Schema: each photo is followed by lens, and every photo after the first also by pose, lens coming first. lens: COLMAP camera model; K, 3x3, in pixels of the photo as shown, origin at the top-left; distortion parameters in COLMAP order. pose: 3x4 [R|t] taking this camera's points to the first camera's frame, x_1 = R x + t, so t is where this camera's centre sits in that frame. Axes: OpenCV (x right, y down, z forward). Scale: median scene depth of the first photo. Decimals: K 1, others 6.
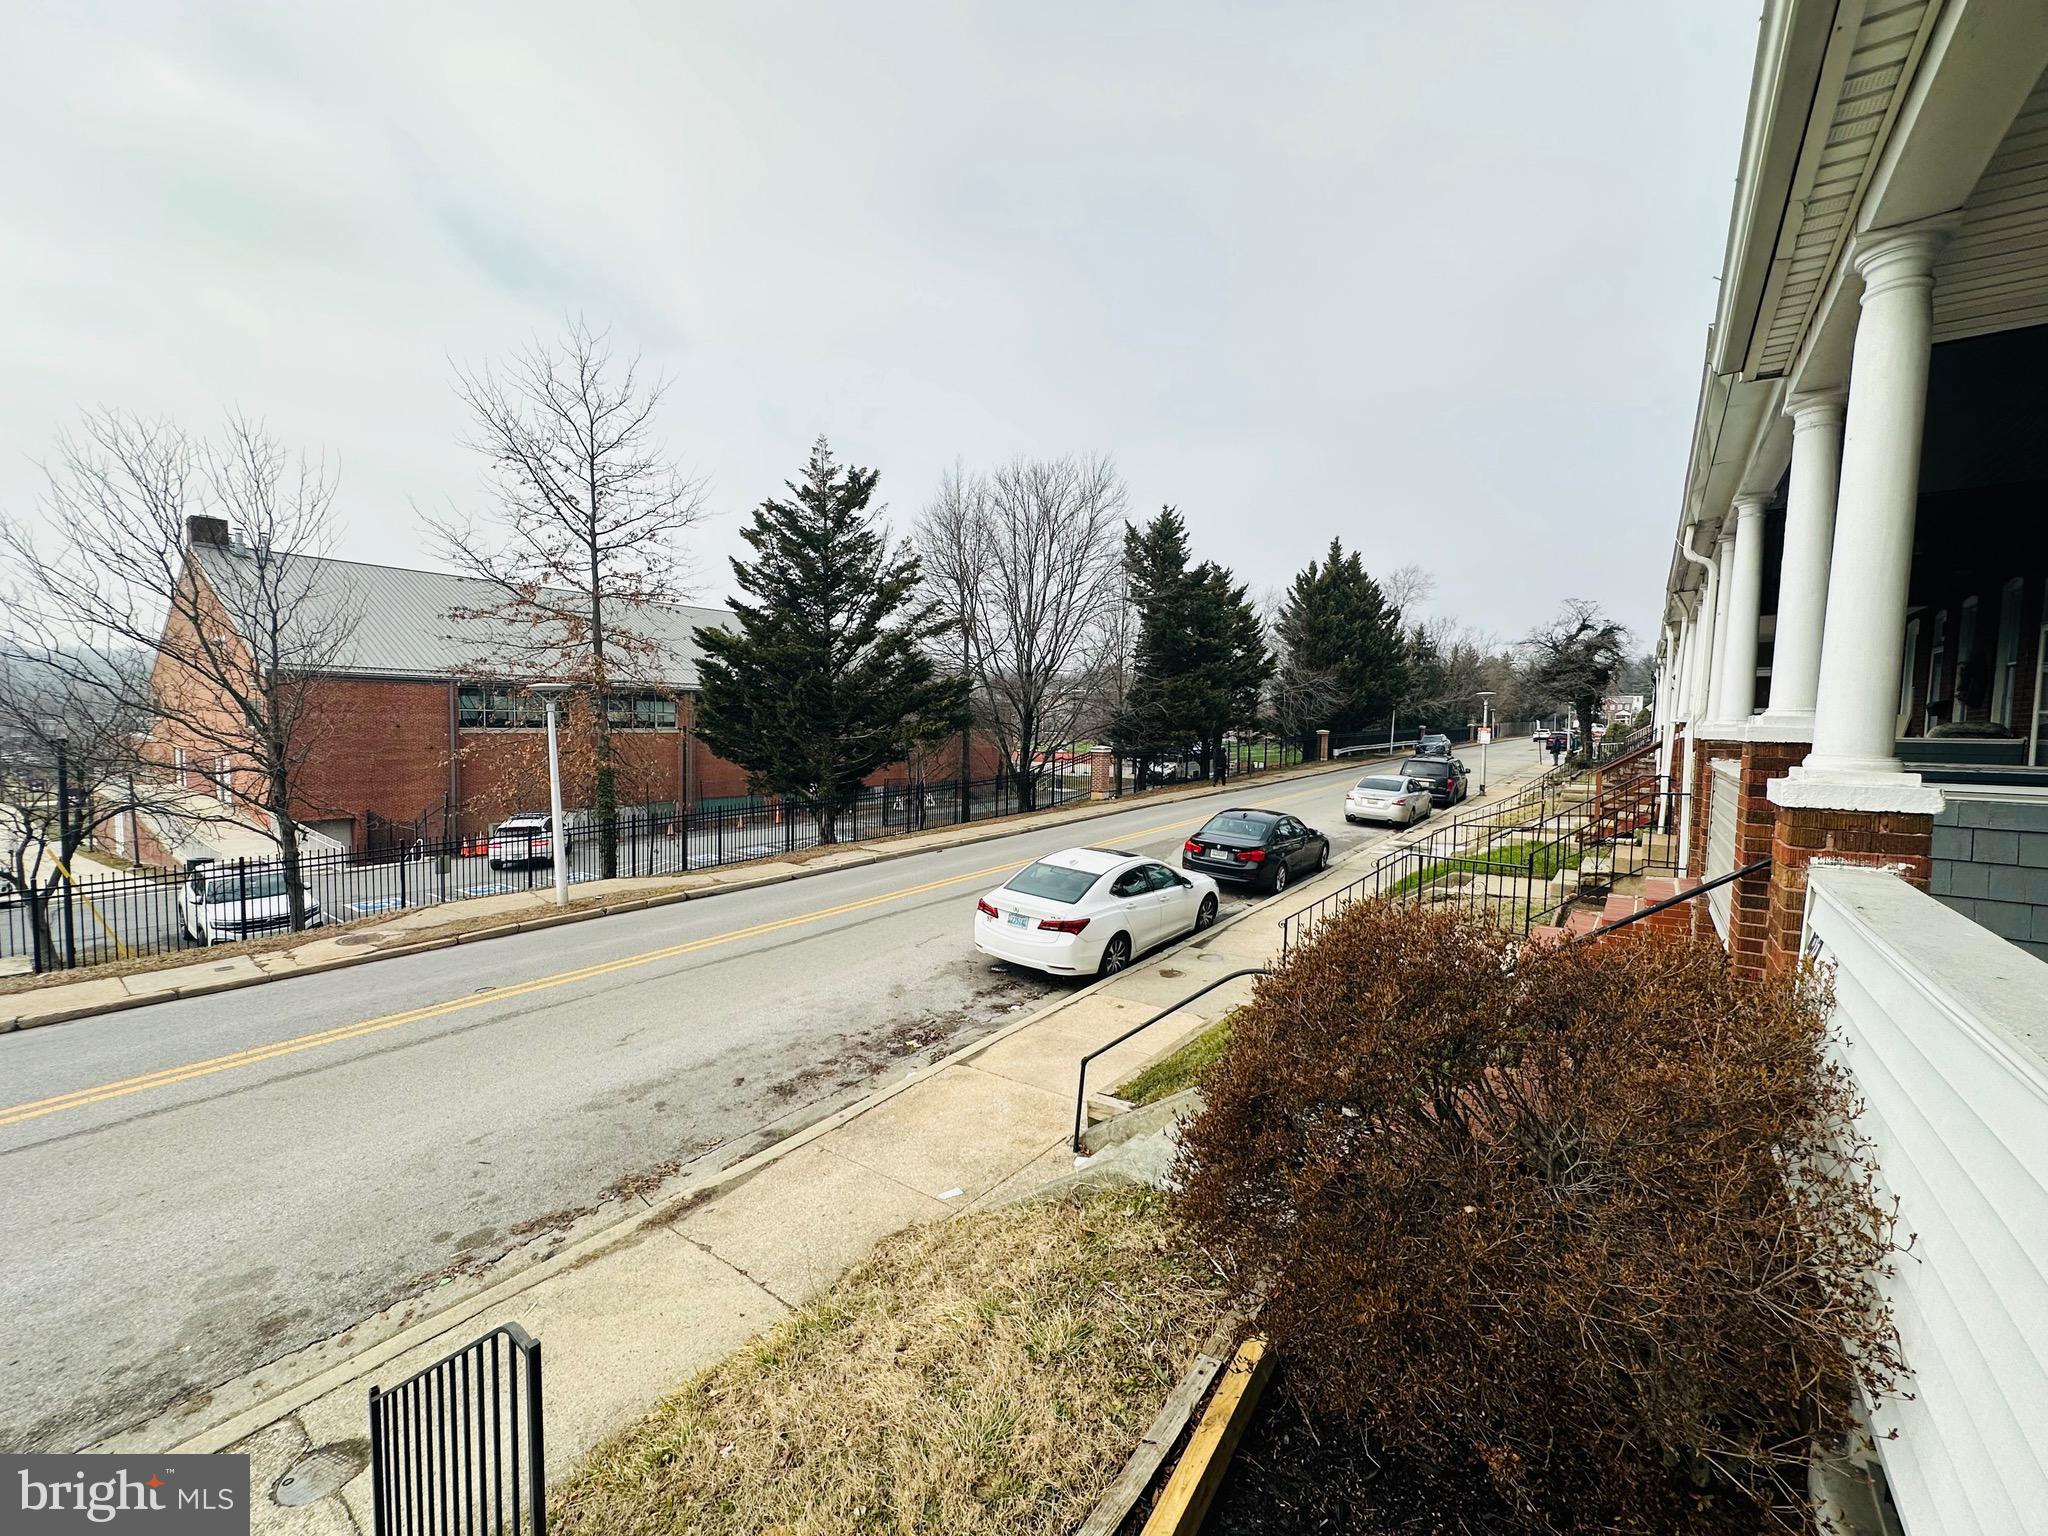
lens RADIAL K [[820.0, 0, 1024.0], [0, 820.0, 768.0], [0, 0, 1]] dist [-0.000860, -0.000272]
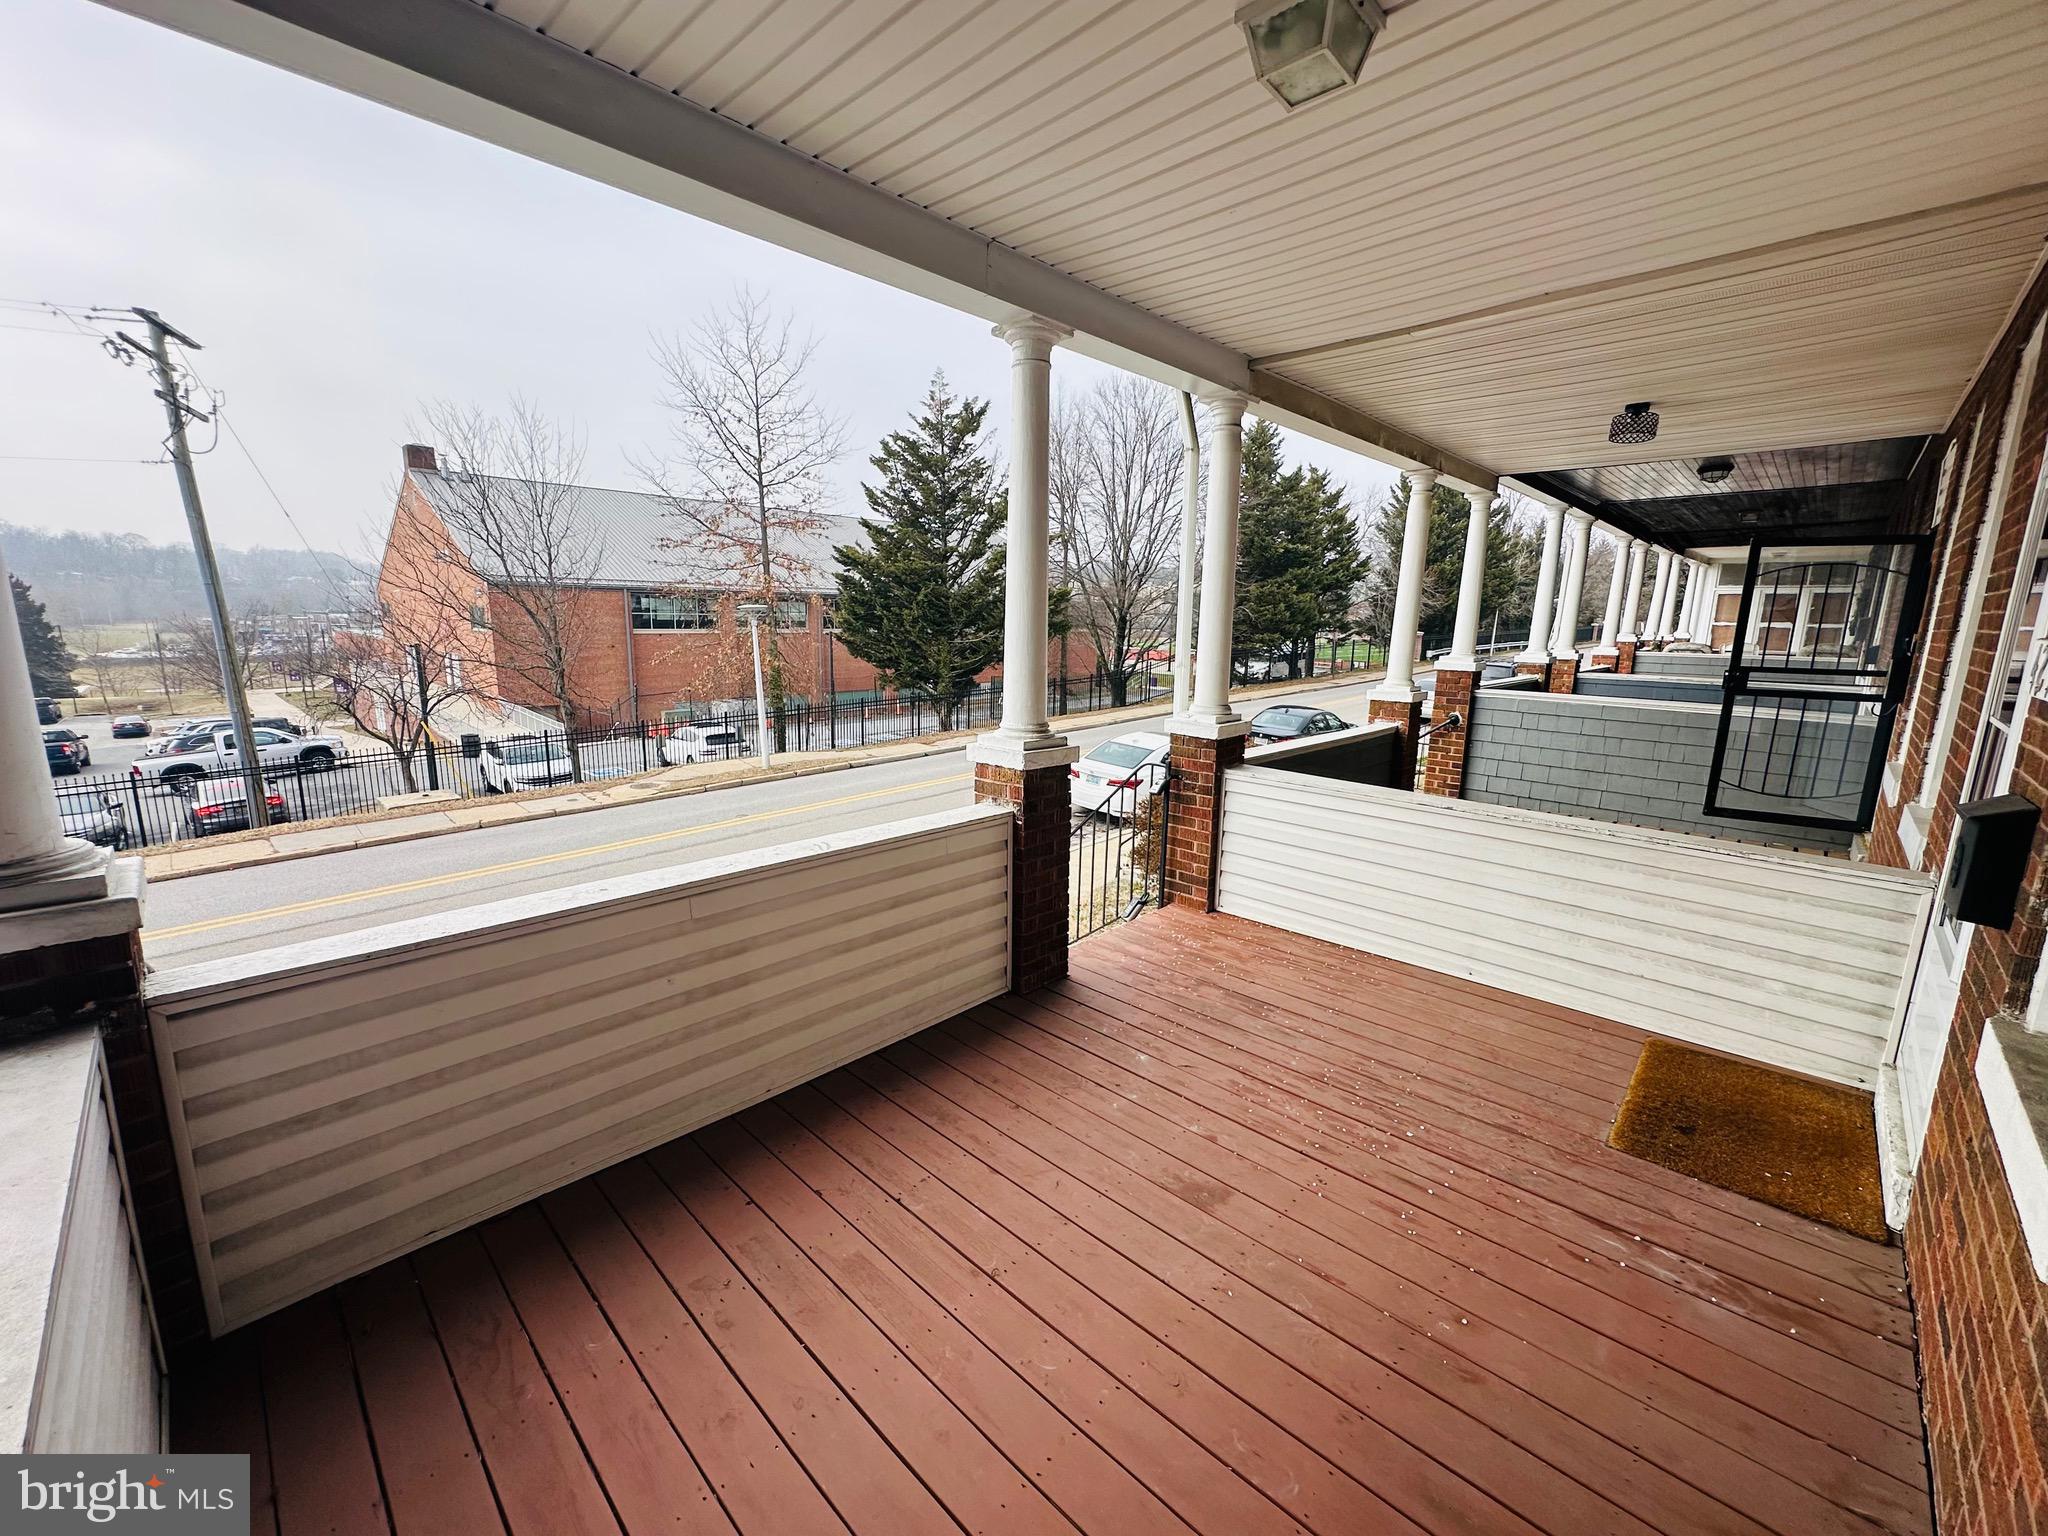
lens RADIAL K [[820.0, 0, 1024.0], [0, 820.0, 768.0], [0, 0, 1]] dist [-0.000860, -0.000272]
pose [[0.992398, 0.023082, -0.120884, 0.016926], [-0.007756, 0.992032, 0.125750, -0.005124], [0.122824, -0.123856, 0.984669, -0.157593]]
